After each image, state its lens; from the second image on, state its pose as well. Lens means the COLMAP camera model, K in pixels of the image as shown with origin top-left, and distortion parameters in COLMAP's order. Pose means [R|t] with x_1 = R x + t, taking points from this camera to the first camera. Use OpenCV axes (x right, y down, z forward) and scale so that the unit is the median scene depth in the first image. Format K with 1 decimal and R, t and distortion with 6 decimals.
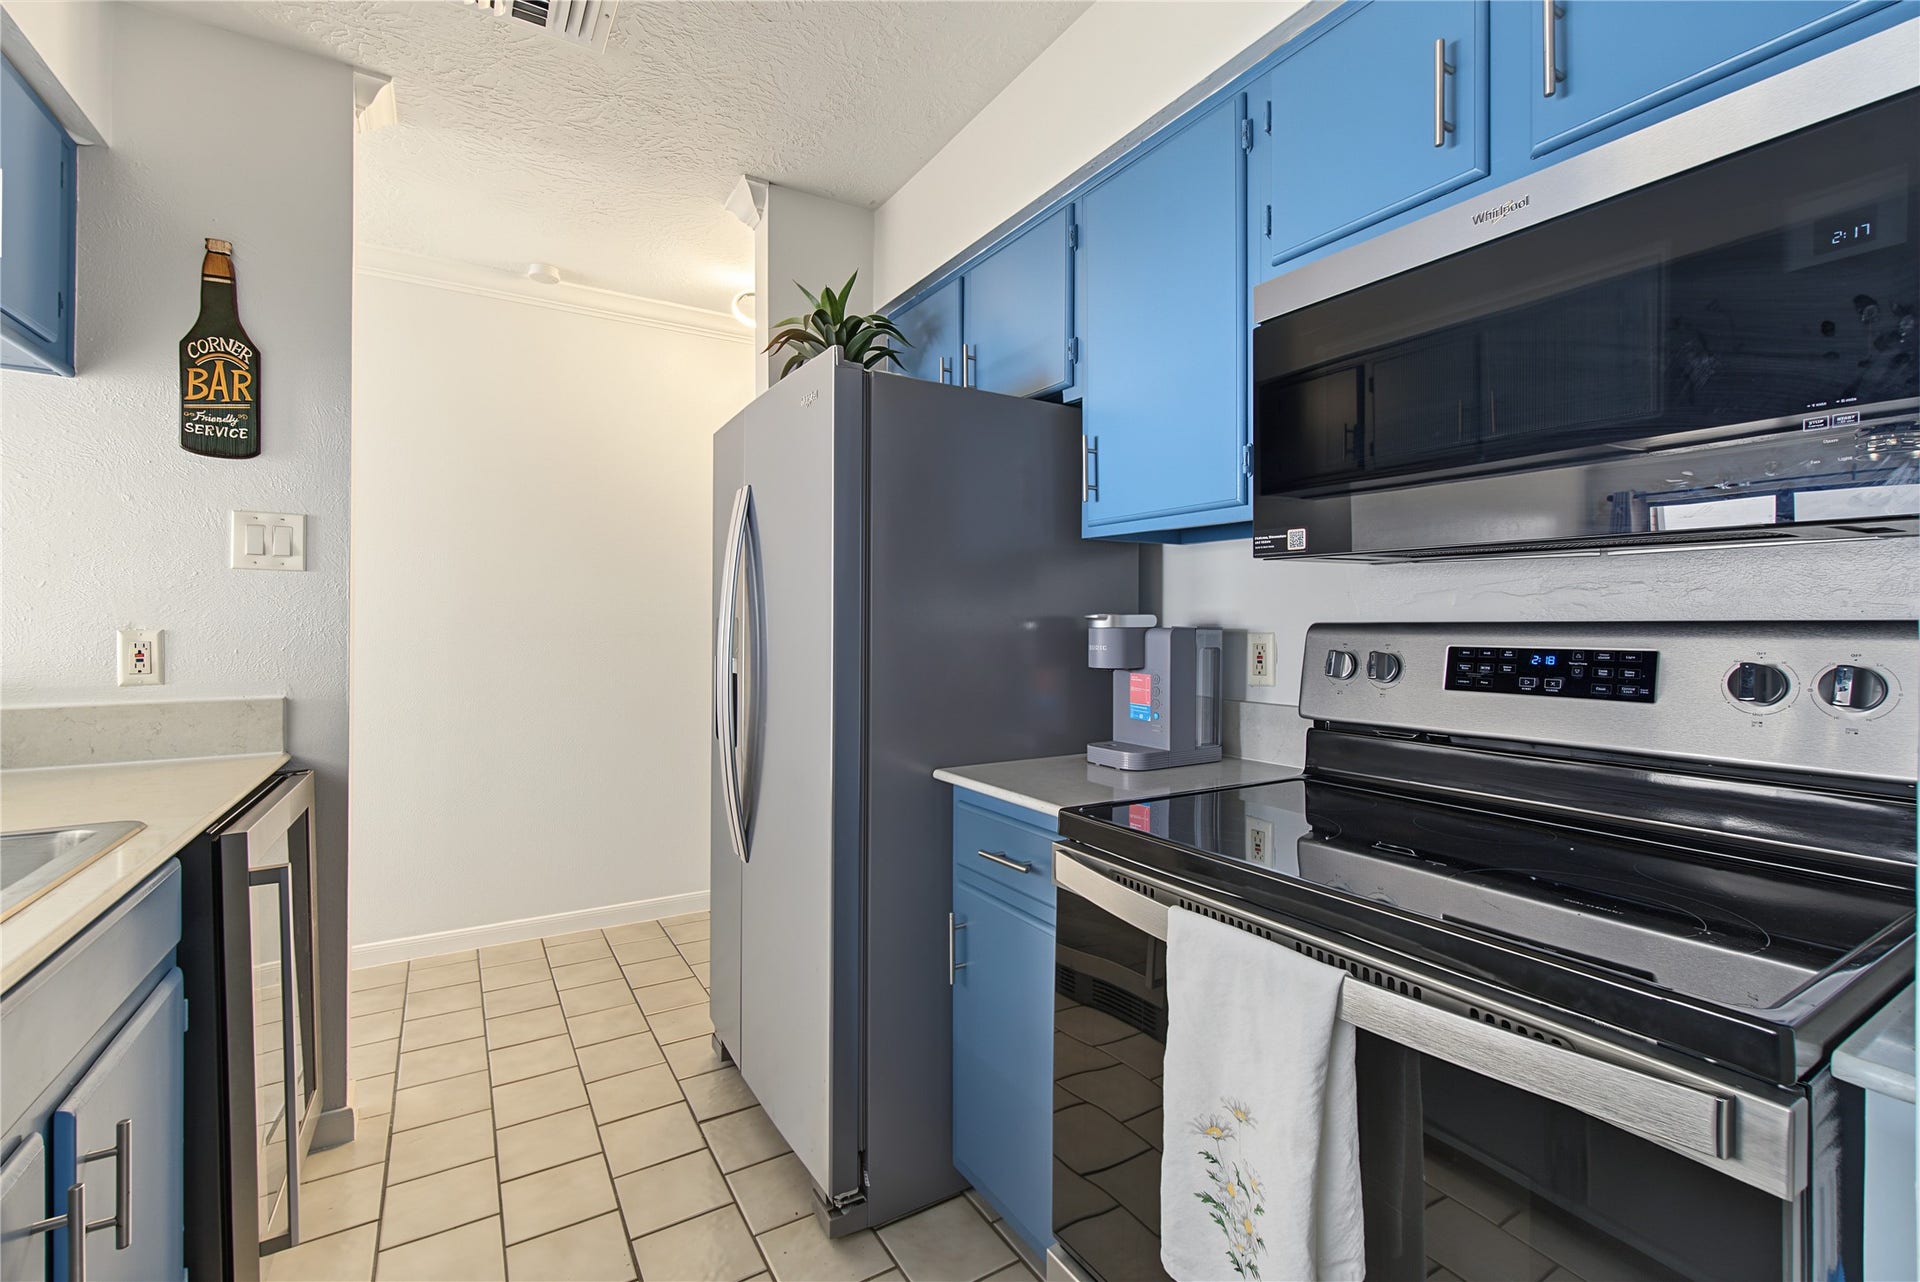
lens RADIAL K [[840.1, 0, 955.9], [0, 840.1, 627.6], [0, 0, 1]] dist [-0.014481, 0.004483]
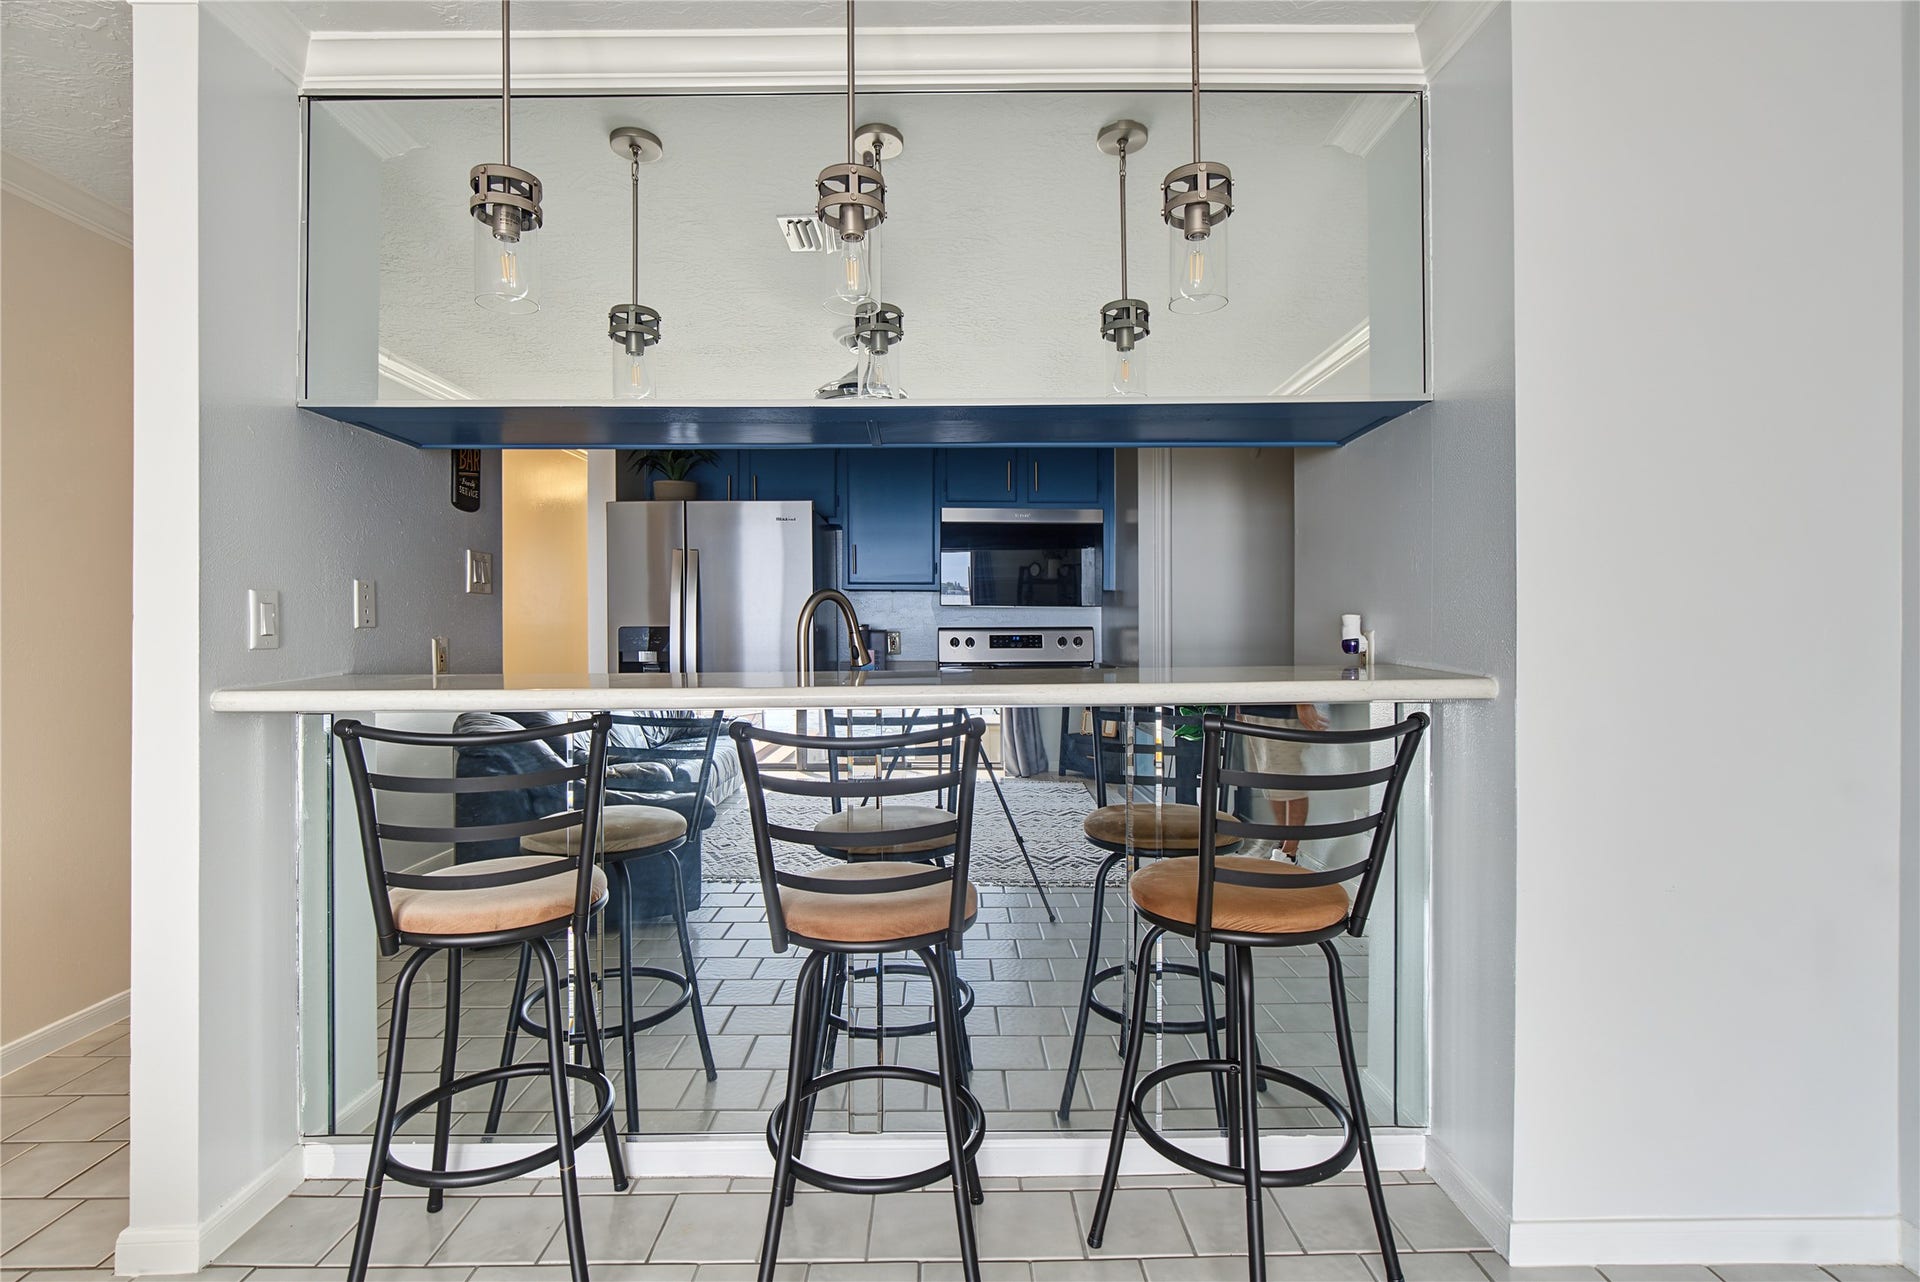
lens RADIAL K [[840.1, 0, 953.5], [0, 840.1, 629.8], [0, 0, 1]] dist [-0.014481, 0.004483]
pose [[0.497591, -0.006959, 0.867384, -2.456274], [0.009800, 0.999949, 0.002401, -0.008263], [-0.867356, 0.007306, 0.497634, -0.544763]]
